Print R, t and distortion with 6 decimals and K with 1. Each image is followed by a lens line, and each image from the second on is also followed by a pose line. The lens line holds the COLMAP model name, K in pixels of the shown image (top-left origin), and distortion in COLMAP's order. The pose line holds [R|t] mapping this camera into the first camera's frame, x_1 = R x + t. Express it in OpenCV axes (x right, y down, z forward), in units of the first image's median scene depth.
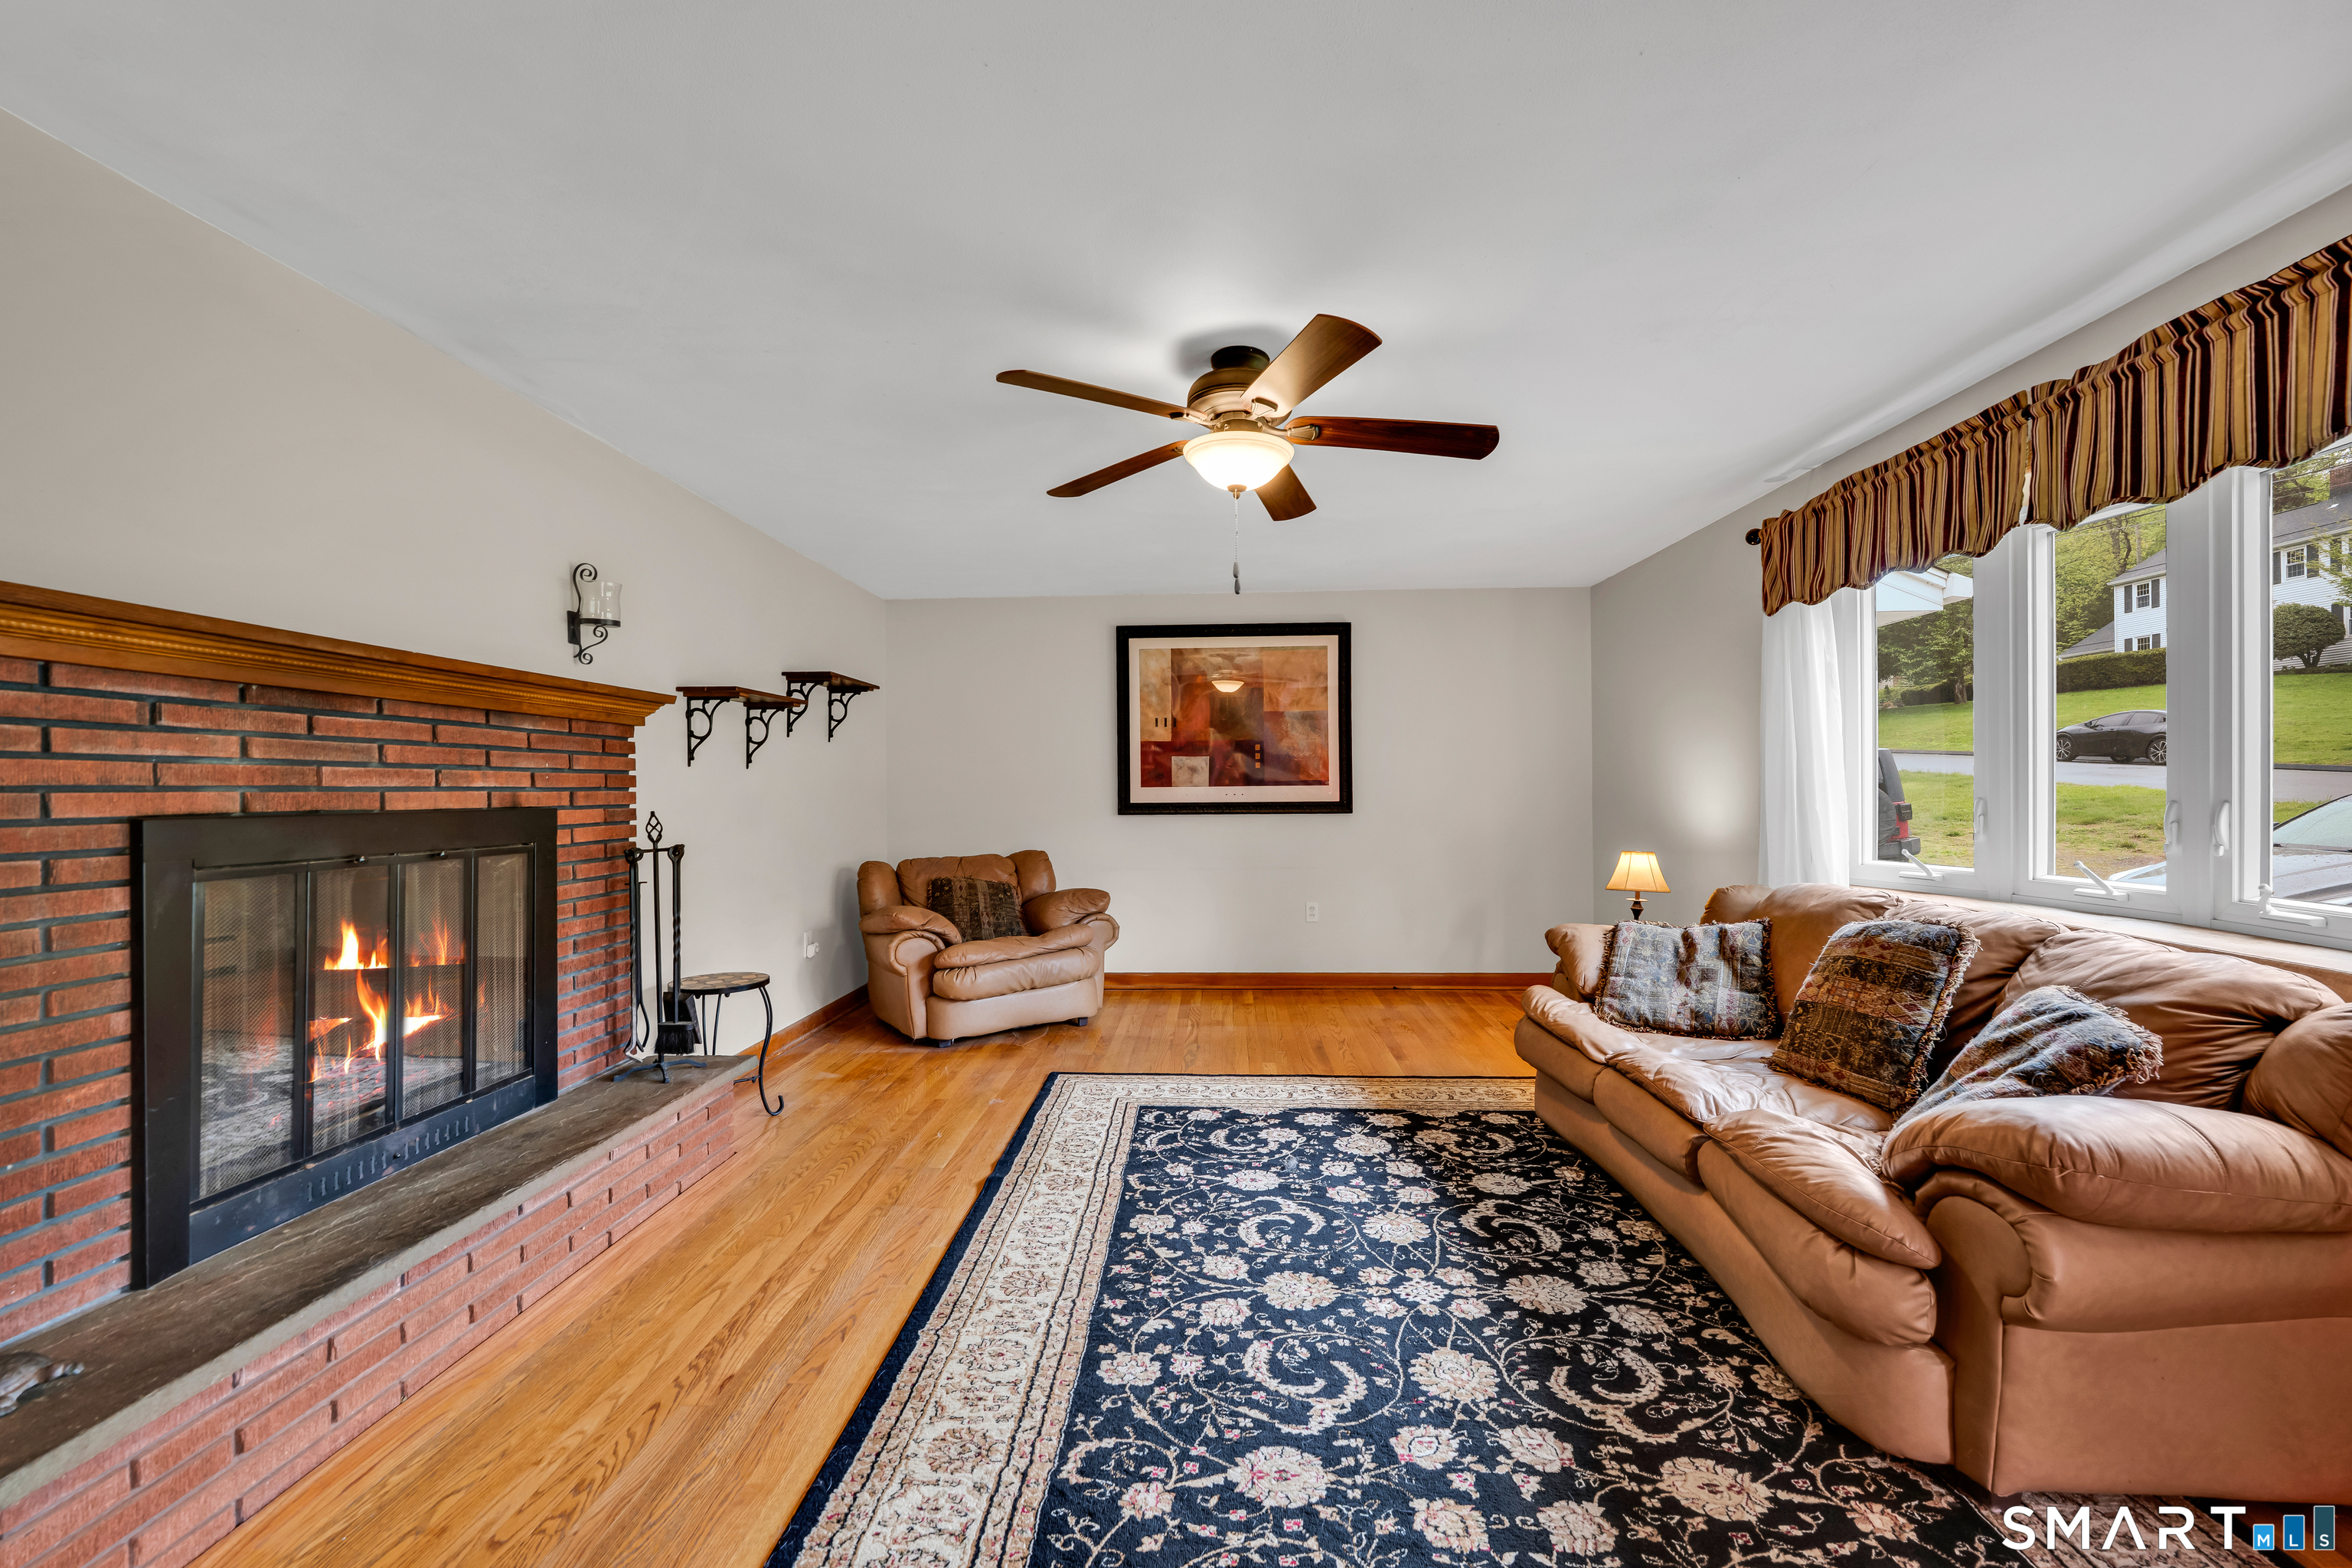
lens RADIAL K [[935.9, 0, 1149.3], [0, 935.9, 784.8], [0, 0, 1]] dist [-0.002643, 0.000202]
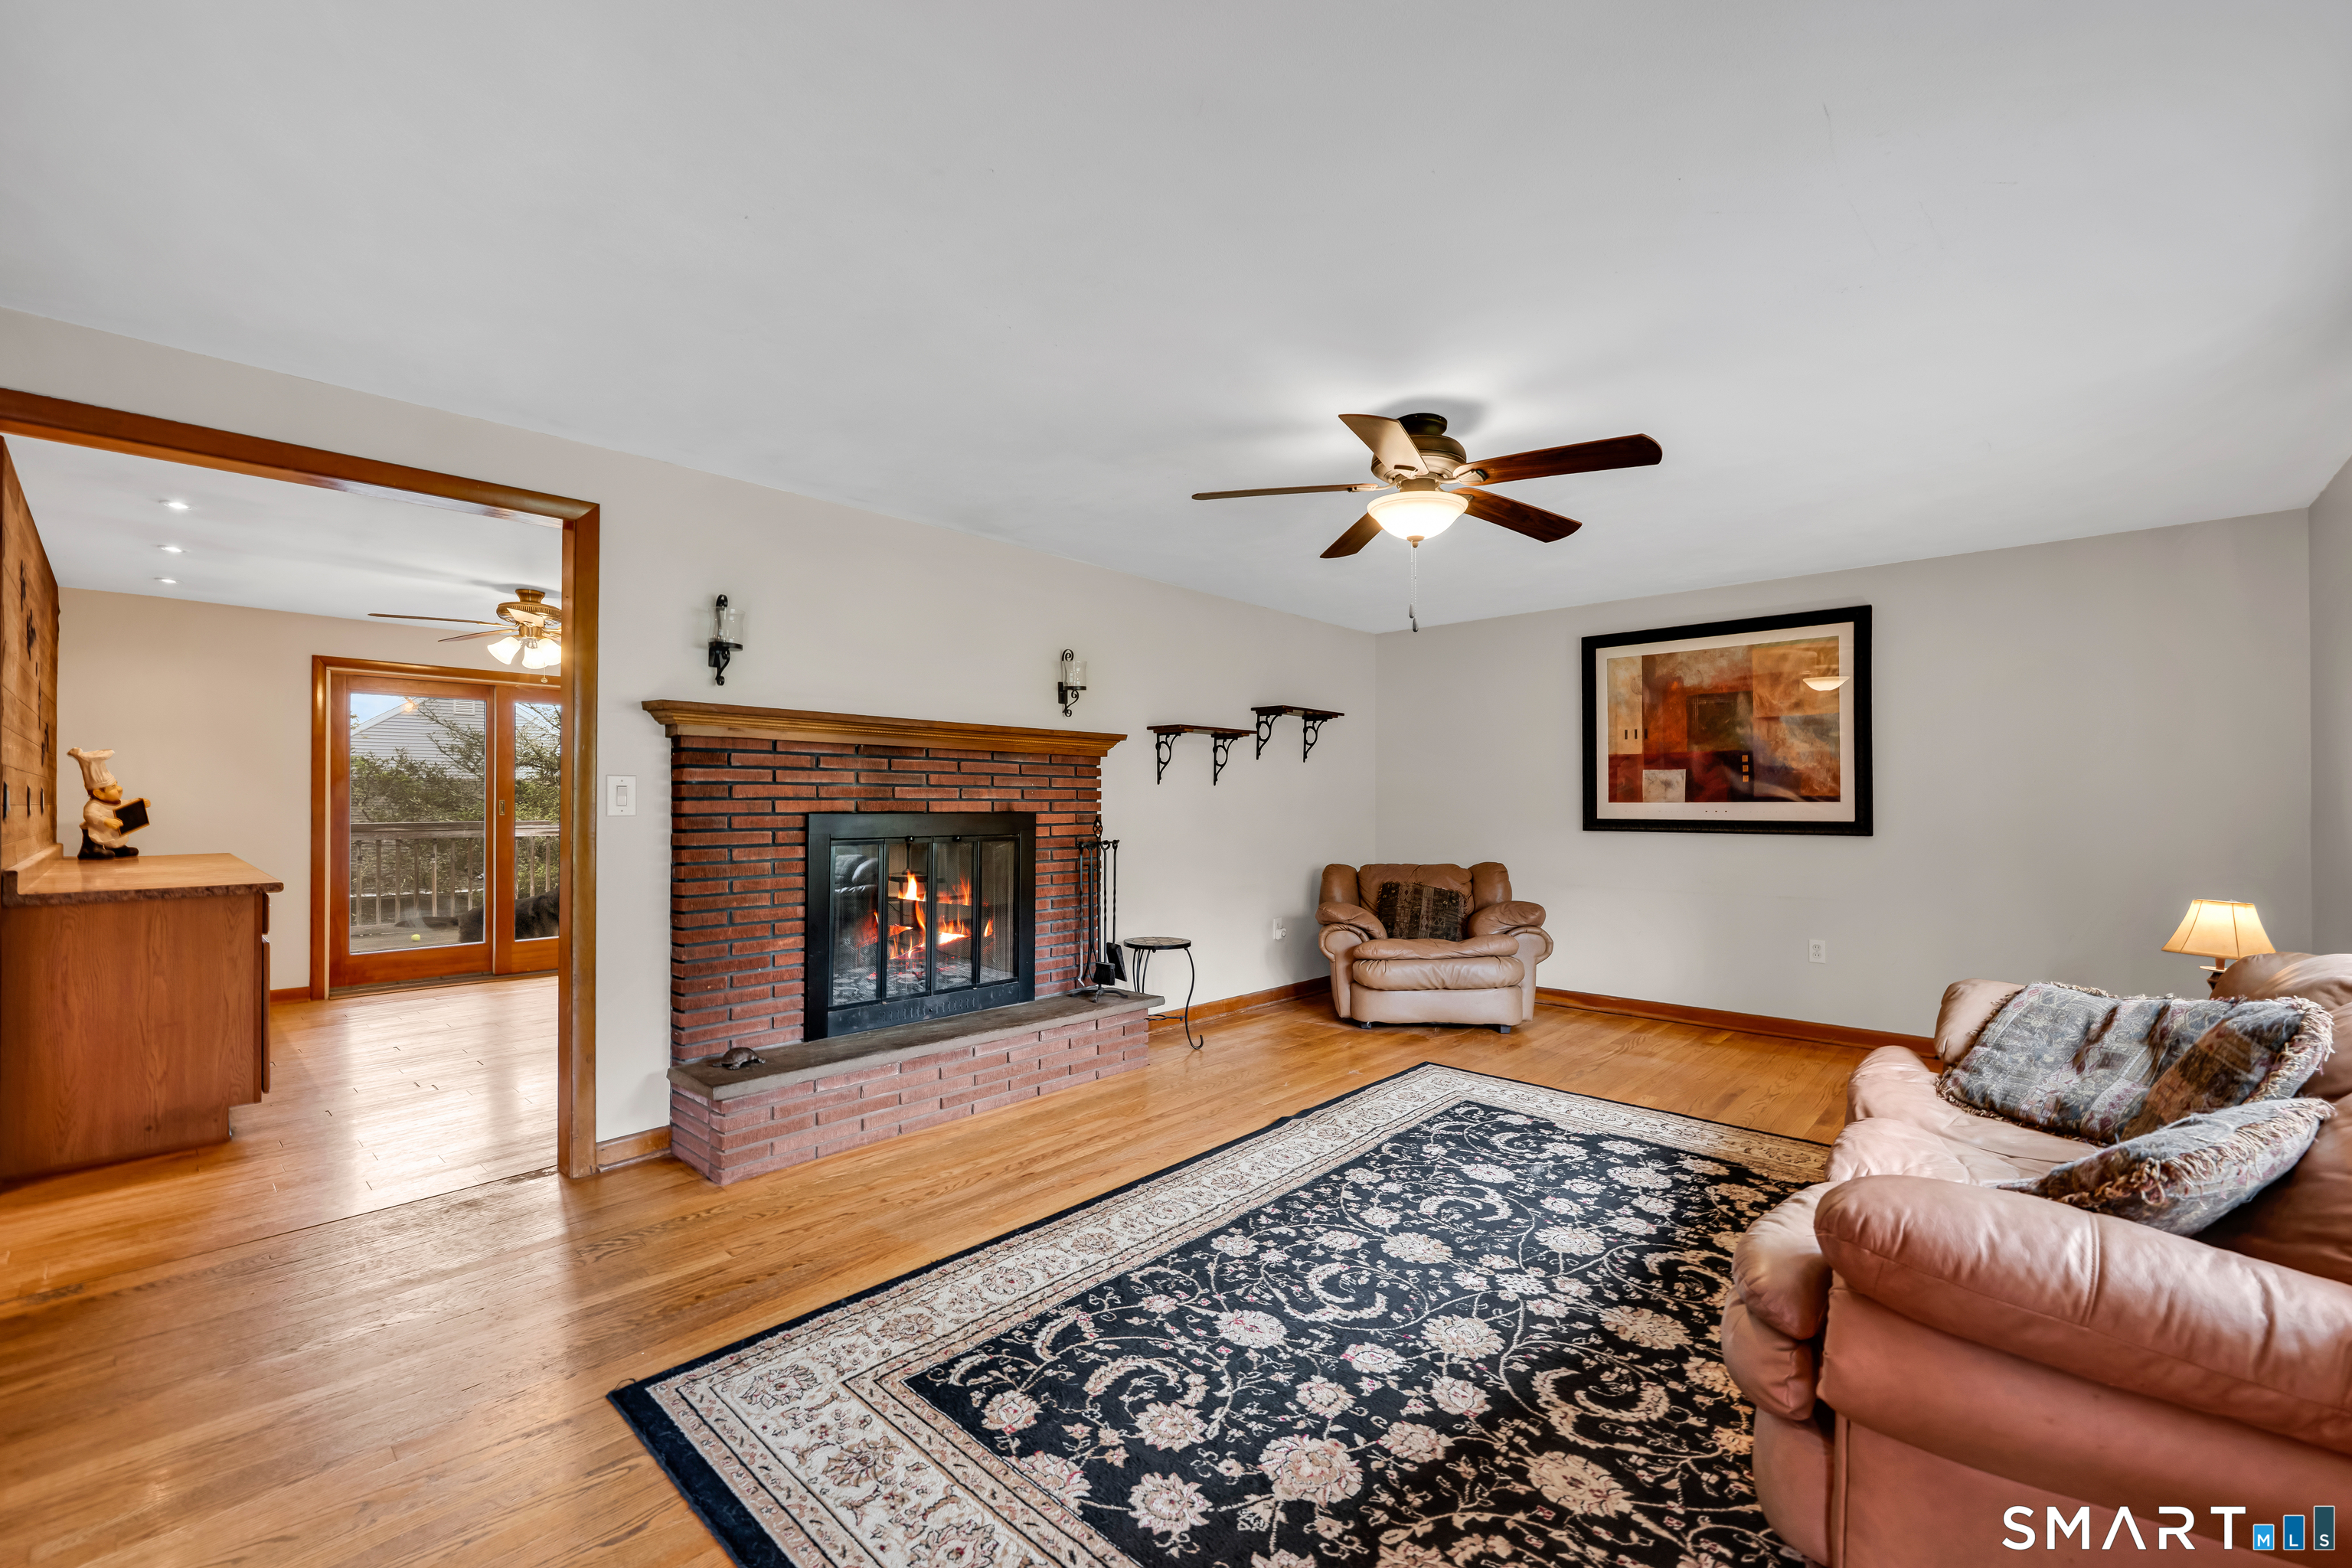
lens RADIAL K [[935.9, 0, 1176.5], [0, 935.9, 793.0], [0, 0, 1]] dist [-0.002643, 0.000202]
pose [[0.773322, 0.002283, -0.634010, 0.528525], [-0.005281, 0.999982, -0.002842, -0.004418], [0.633992, 0.005546, 0.773320, -0.050740]]
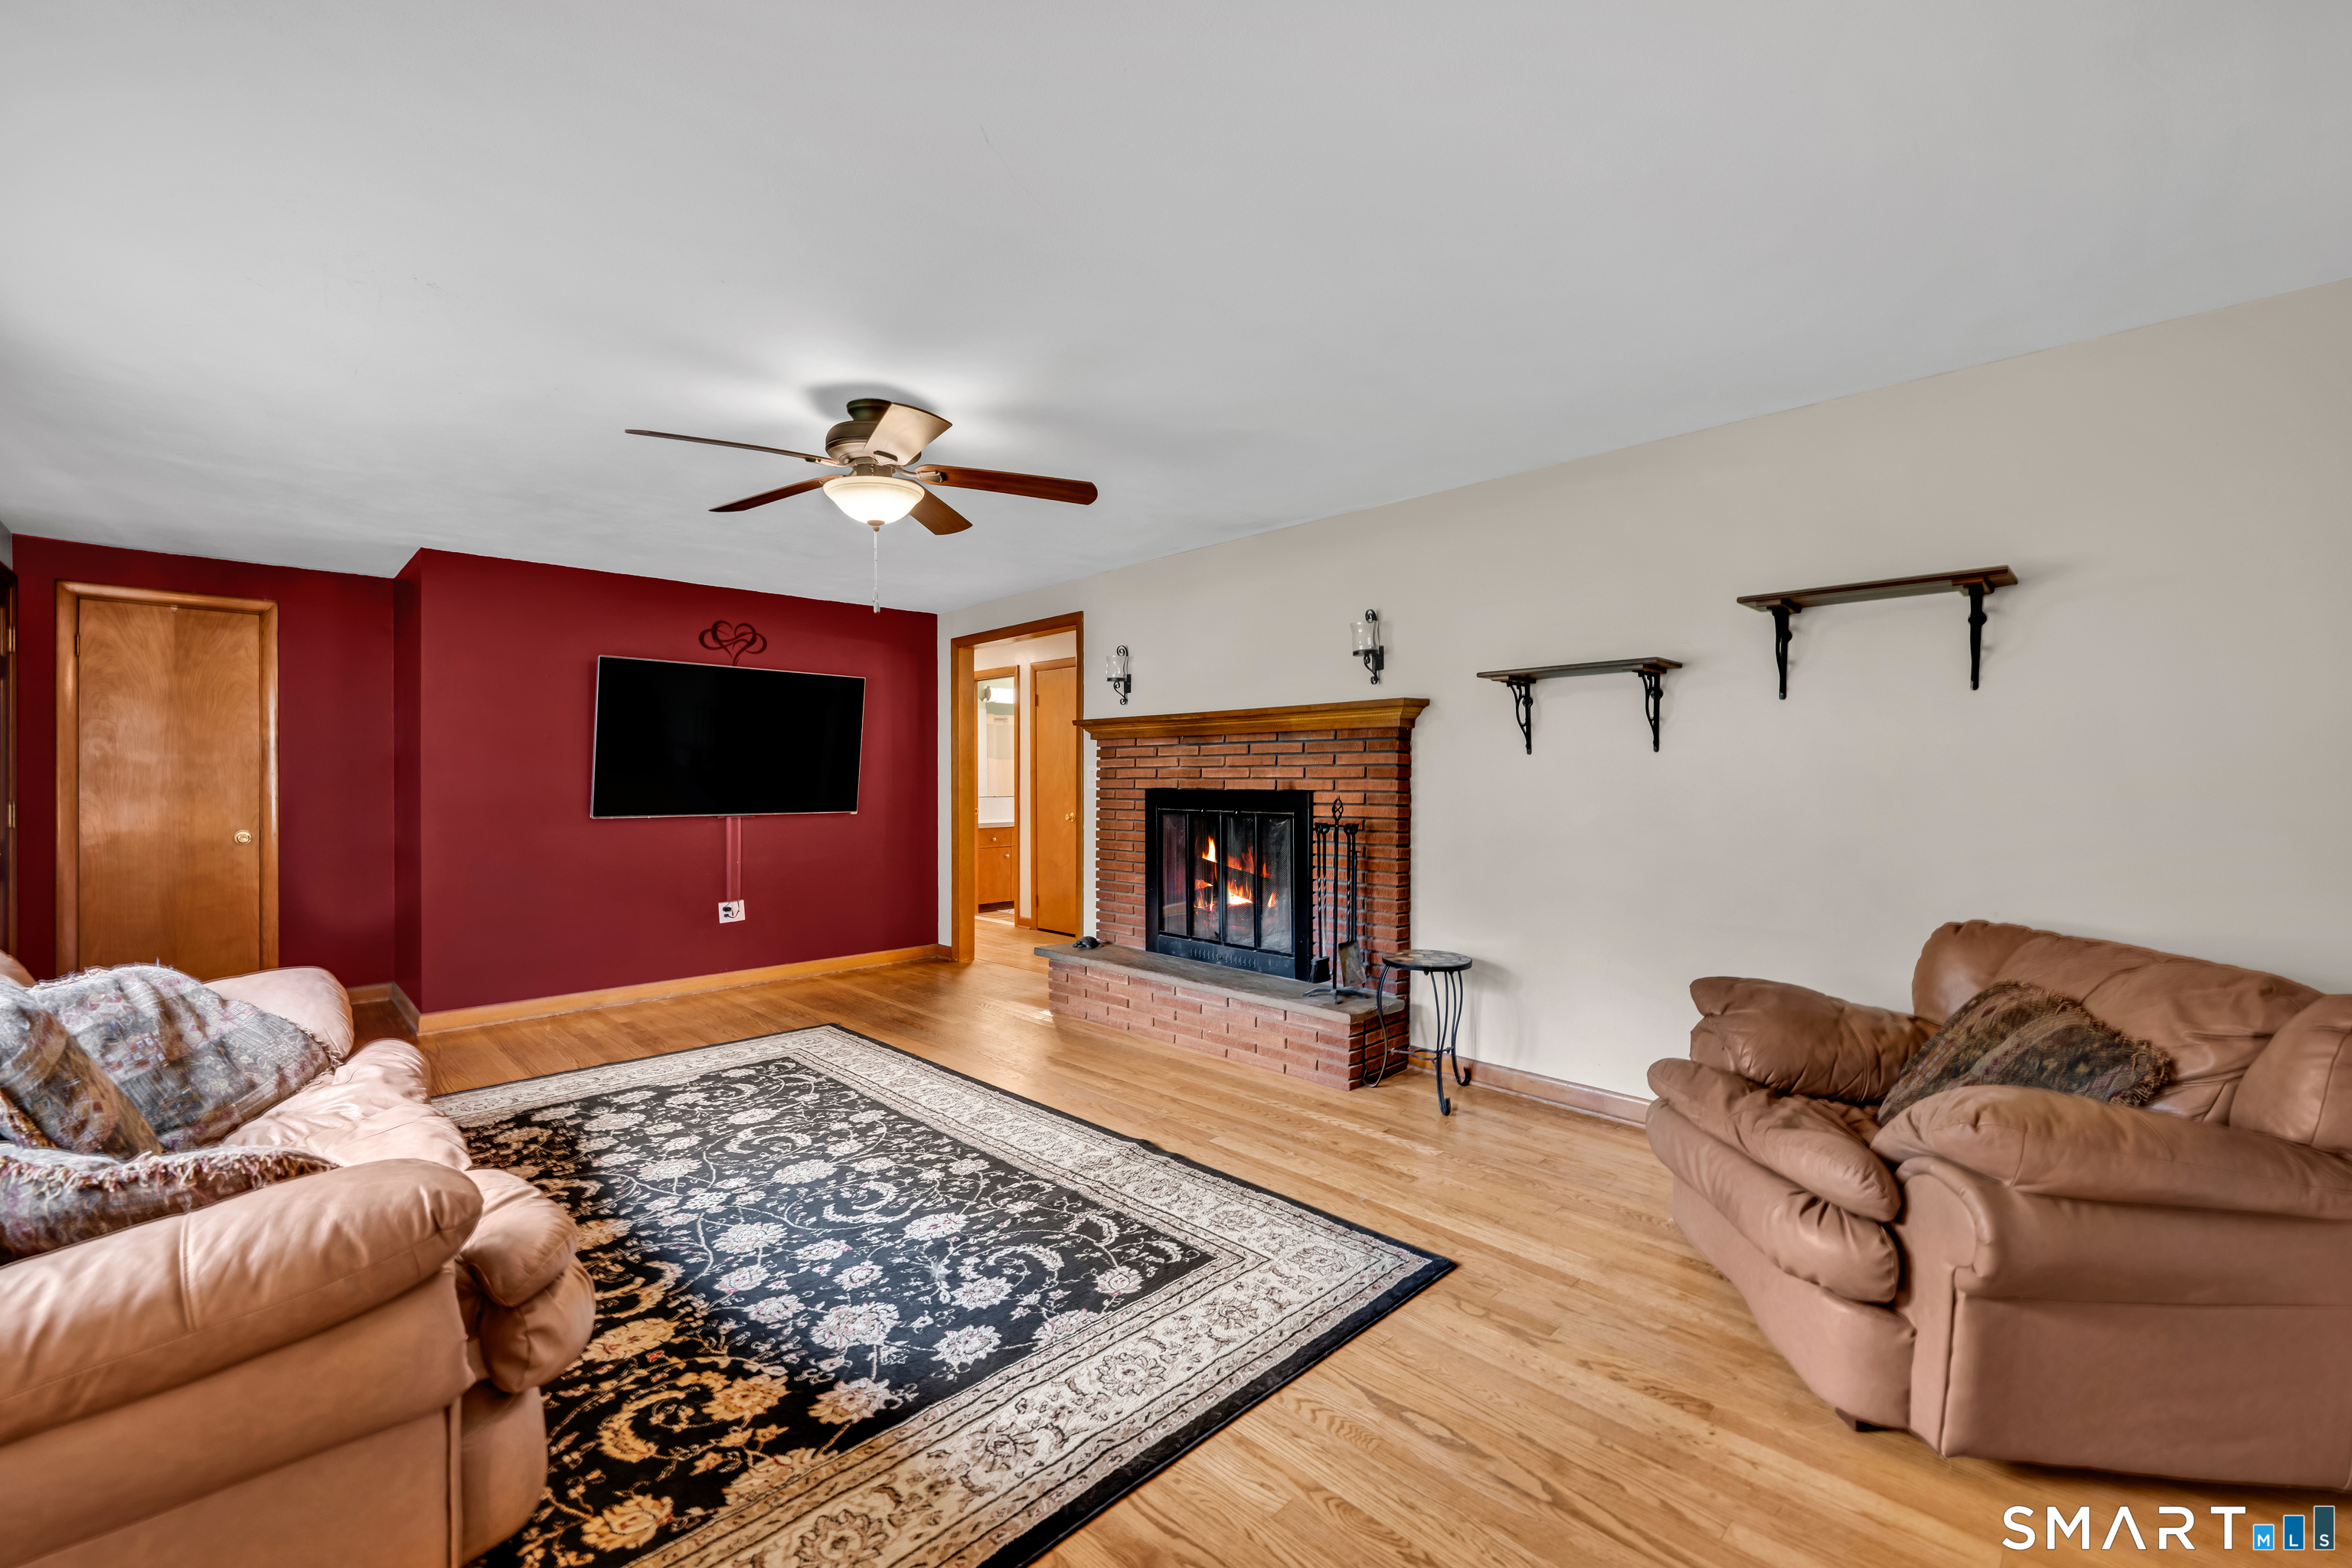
lens RADIAL K [[935.9, 0, 1183.2], [0, 935.9, 777.6], [0, 0, 1]] dist [-0.002643, 0.000202]
pose [[-0.638567, 0.007317, -0.769531, 0.663426], [0.008854, 0.999958, 0.002161, -0.002332], [0.769515, -0.005434, -0.638606, 1.812509]]
